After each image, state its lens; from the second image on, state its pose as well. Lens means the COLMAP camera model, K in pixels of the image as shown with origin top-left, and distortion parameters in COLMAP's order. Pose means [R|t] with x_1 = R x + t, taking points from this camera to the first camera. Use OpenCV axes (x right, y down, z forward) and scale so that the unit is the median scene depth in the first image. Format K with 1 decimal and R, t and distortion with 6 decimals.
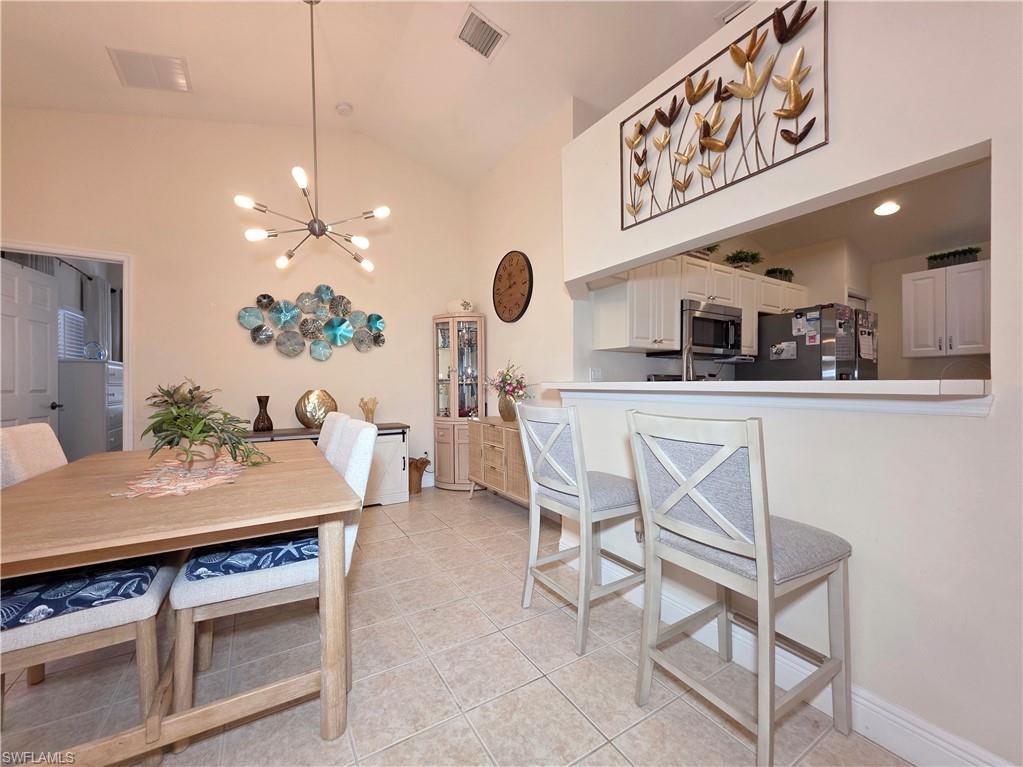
lens RADIAL K [[411.1, 0, 511.9], [0, 411.1, 383.3], [0, 0, 1]] dist [0.003929, 0.000373]
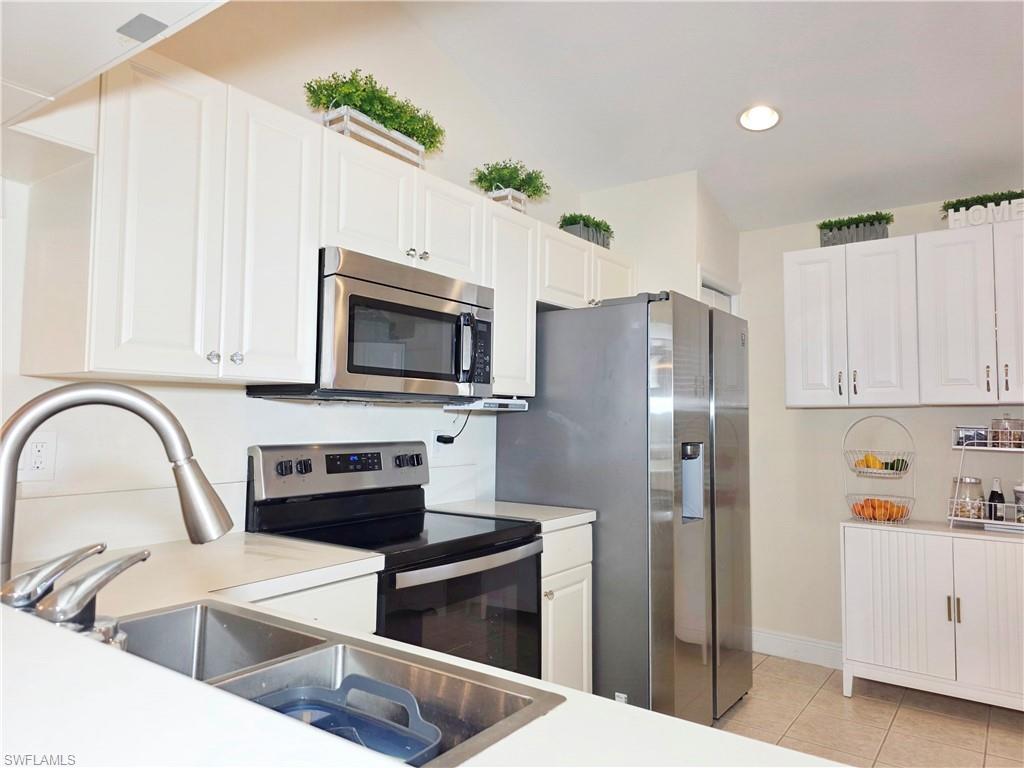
lens RADIAL K [[679.4, 0, 513.9], [0, 679.4, 383.8], [0, 0, 1]] dist [0.054835, -0.041784]
pose [[0.926565, 0.027829, 0.375103, 0.304023], [-0.009639, 0.998688, -0.050283, -0.045457], [-0.376011, 0.042975, 0.925618, 0.327453]]
